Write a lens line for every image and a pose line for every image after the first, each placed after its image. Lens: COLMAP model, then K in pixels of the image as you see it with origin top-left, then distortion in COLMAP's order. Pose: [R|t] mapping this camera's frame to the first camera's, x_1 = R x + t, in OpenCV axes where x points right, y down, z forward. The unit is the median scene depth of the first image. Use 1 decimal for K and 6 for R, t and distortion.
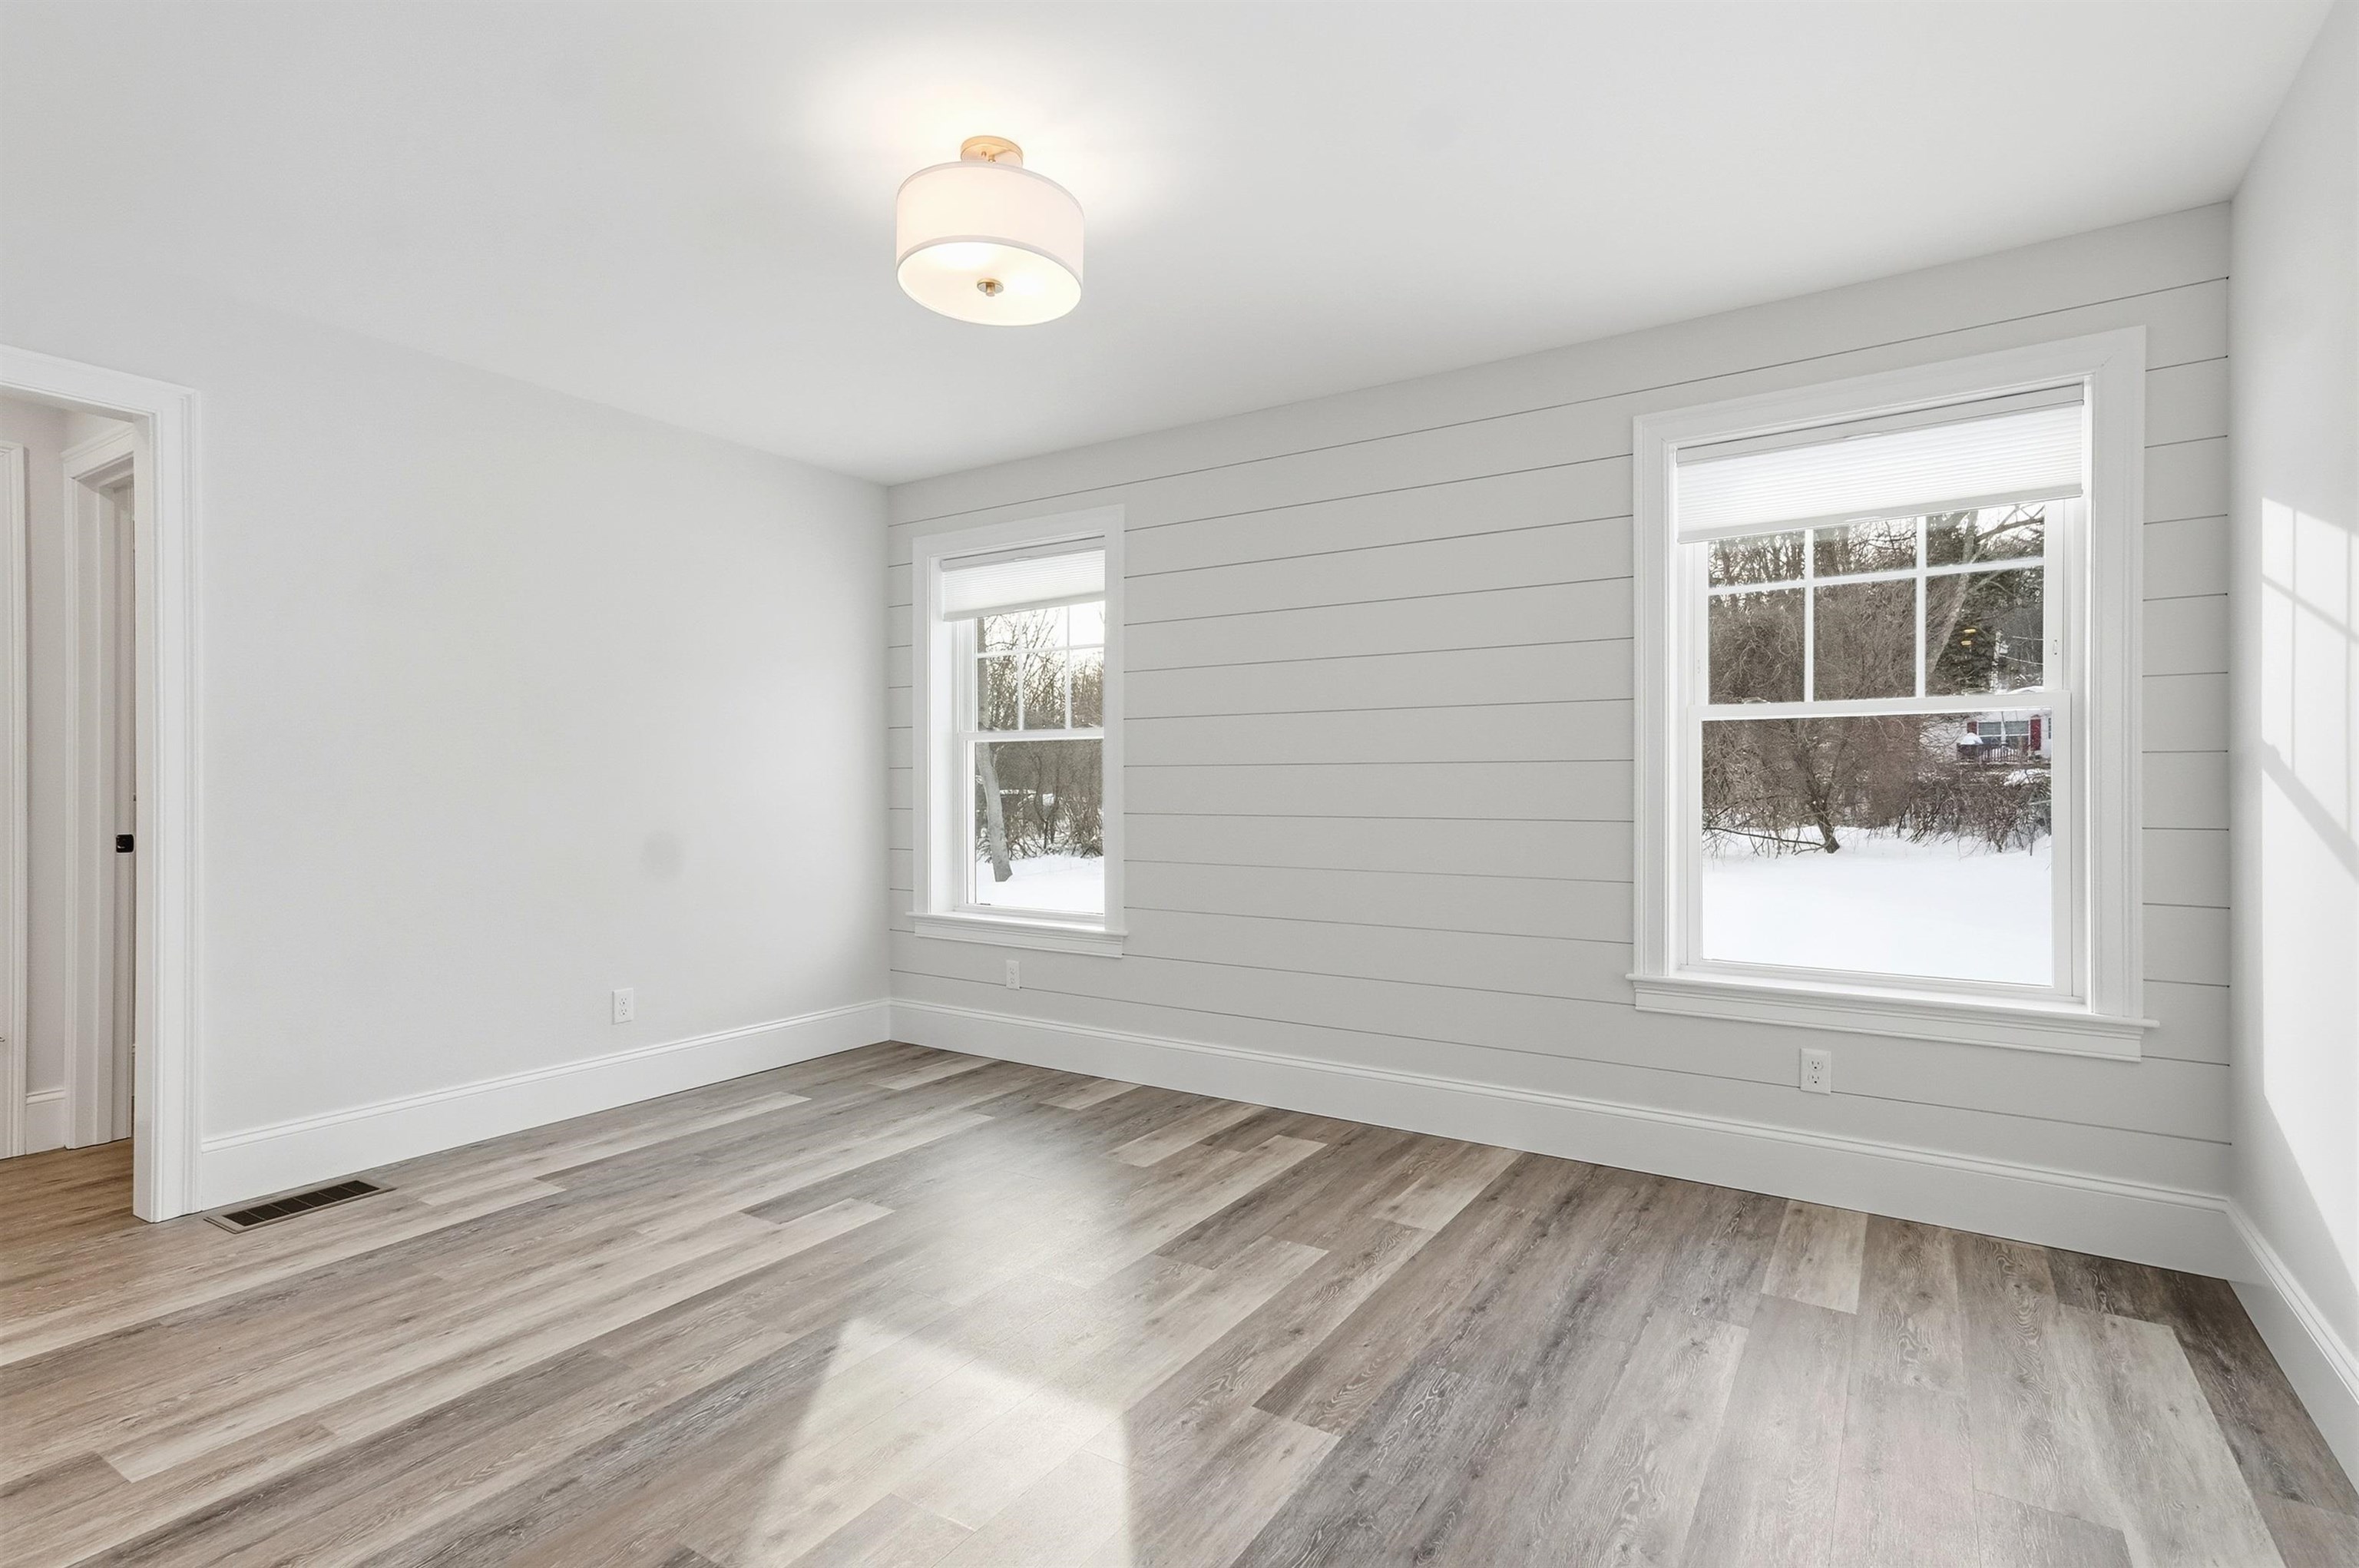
lens RADIAL K [[1137.8, 0, 1185.7], [0, 1137.8, 779.5], [0, 0, 1]] dist [0.017459, 0.004807]
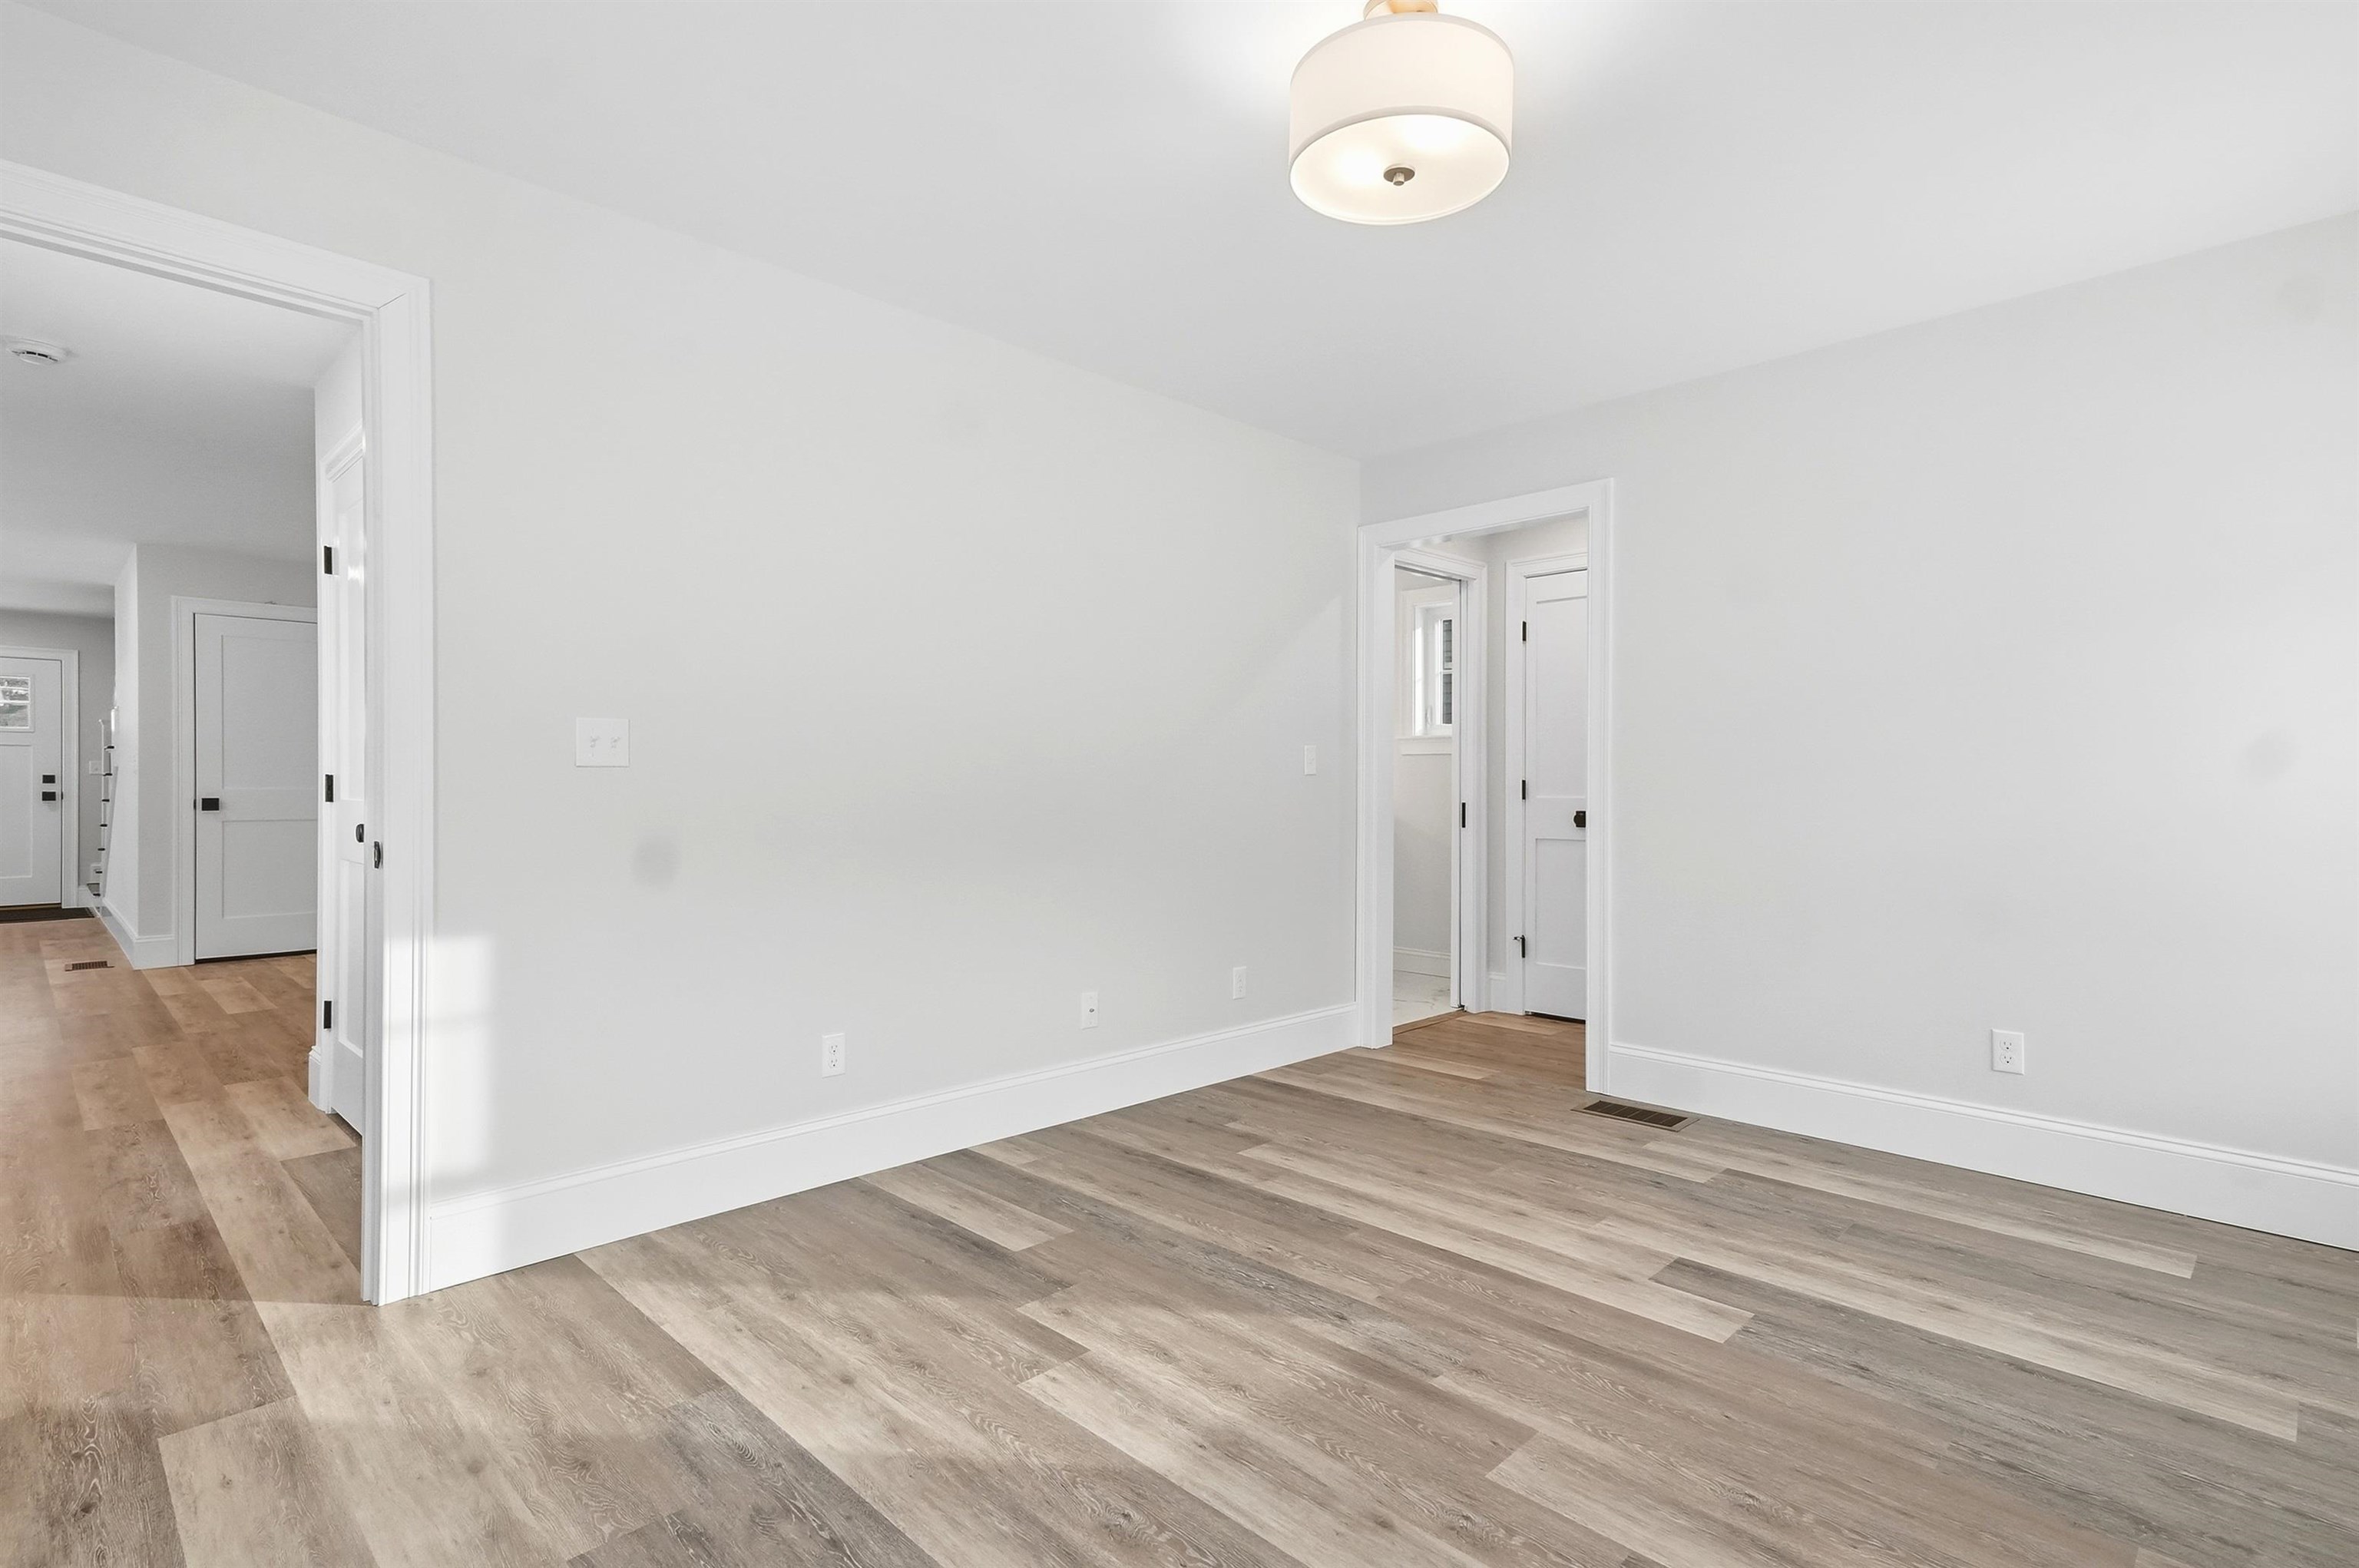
lens RADIAL K [[1137.8, 0, 1190.3], [0, 1137.8, 791.2], [0, 0, 1]] dist [0.017459, 0.004807]
pose [[-0.209448, 0.006183, -0.977800, 0.515117], [0.005091, 0.999973, 0.005233, 0.011943], [0.977807, -0.003882, -0.209474, 0.772769]]
